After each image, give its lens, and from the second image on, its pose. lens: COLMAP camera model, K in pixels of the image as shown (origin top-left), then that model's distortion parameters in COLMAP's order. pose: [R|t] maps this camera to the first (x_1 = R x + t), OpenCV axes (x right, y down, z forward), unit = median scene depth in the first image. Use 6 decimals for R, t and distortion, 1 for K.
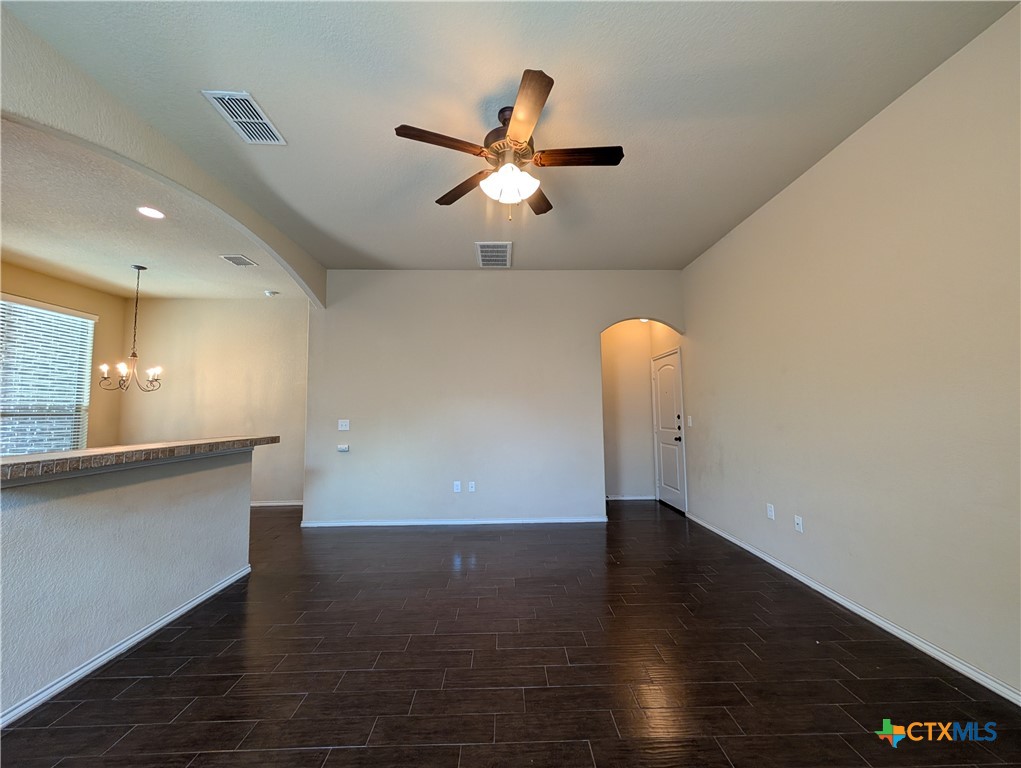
lens RADIAL K [[386.4, 0, 513.5], [0, 386.4, 387.0], [0, 0, 1]] dist [0.001388, 0.000036]
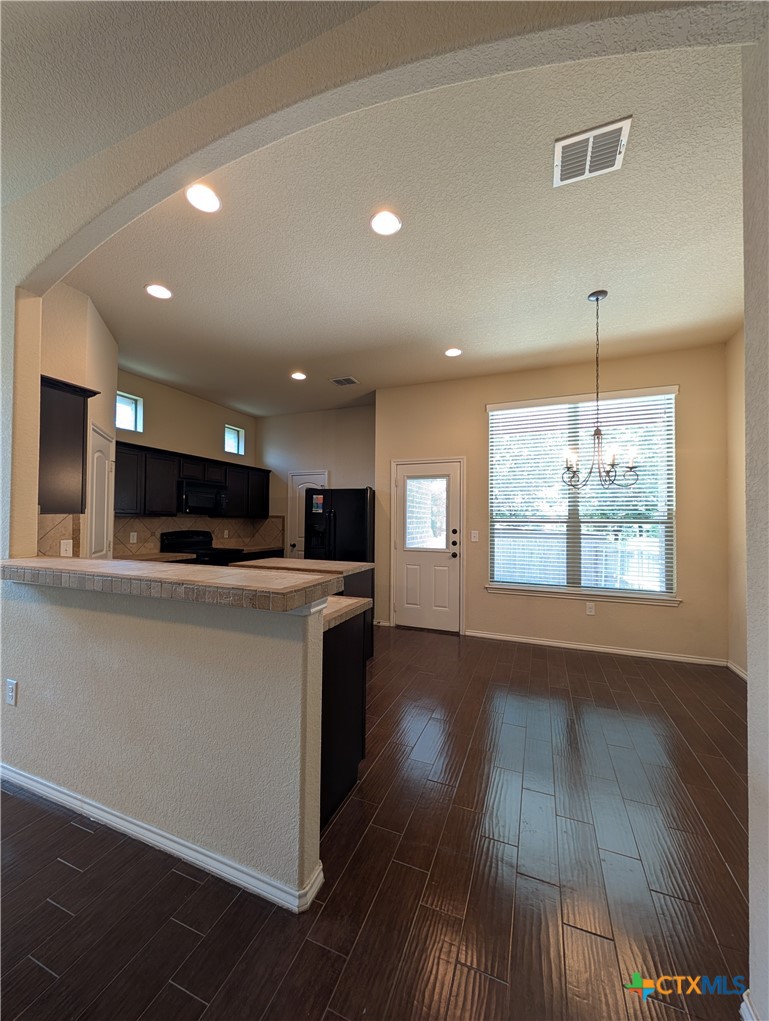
lens RADIAL K [[386.4, 0, 384.7], [0, 386.4, 513.4], [0, 0, 1]] dist [0.001388, 0.000036]
pose [[-0.397823, -0.007513, -0.917431, -0.237128], [0.057603, 0.997789, -0.033150, 0.053851], [0.915652, -0.066034, -0.396511, 0.898833]]
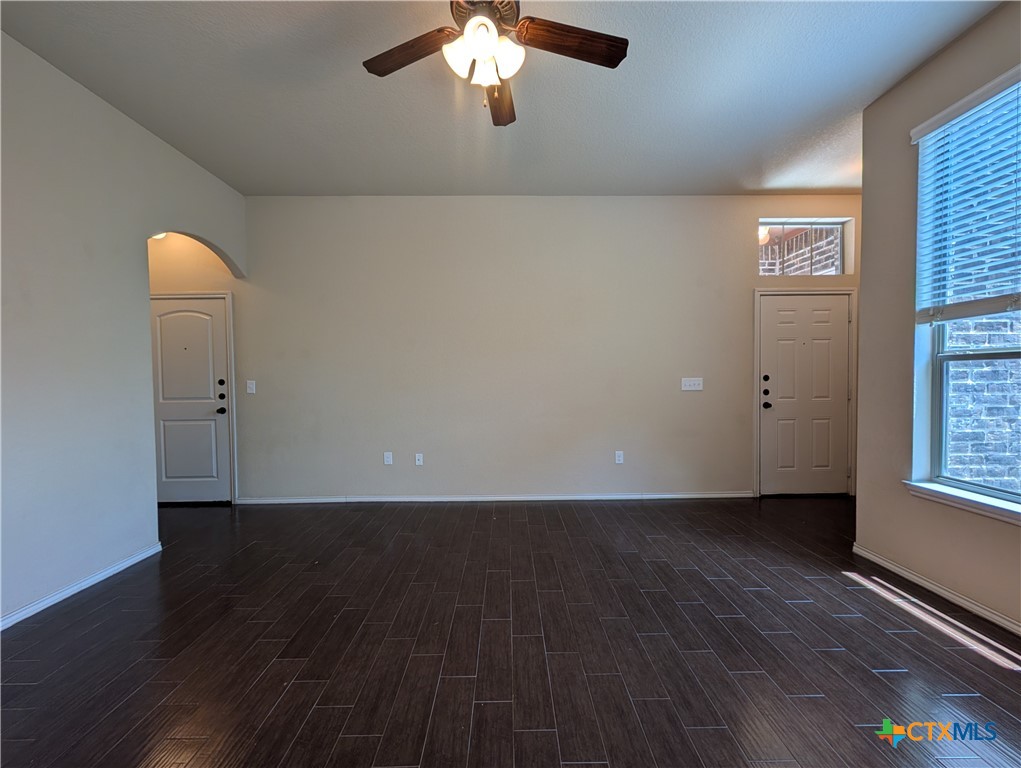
lens RADIAL K [[386.4, 0, 511.8], [0, 386.4, 385.4], [0, 0, 1]] dist [0.001388, 0.000036]
pose [[0.013221, -0.010745, 0.999855, -0.371053], [-0.057326, 0.998289, 0.011486, 0.044970], [-0.998268, -0.057470, 0.012583, 0.445467]]
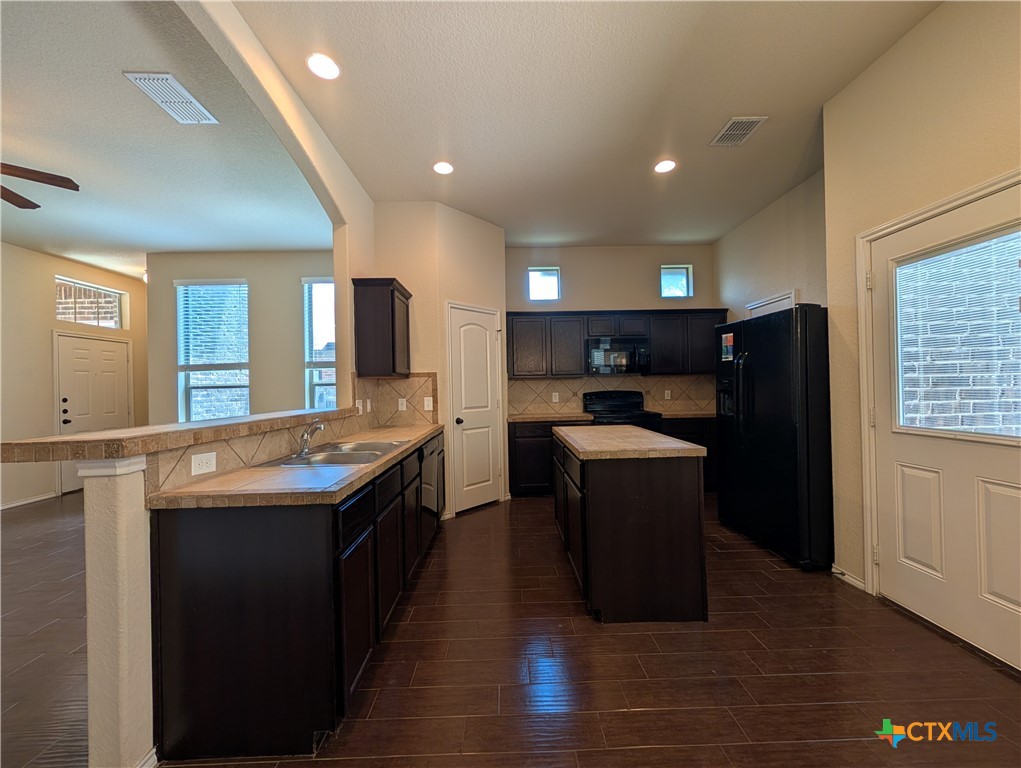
lens RADIAL K [[386.4, 0, 512.5], [0, 386.4, 385.6], [0, 0, 1]] dist [0.001388, 0.000036]
pose [[-0.999407, 0.034226, 0.003854, -0.784213], [0.033873, 0.996983, -0.069846, 0.084687], [-0.006233, -0.069674, -0.997550, 0.988526]]
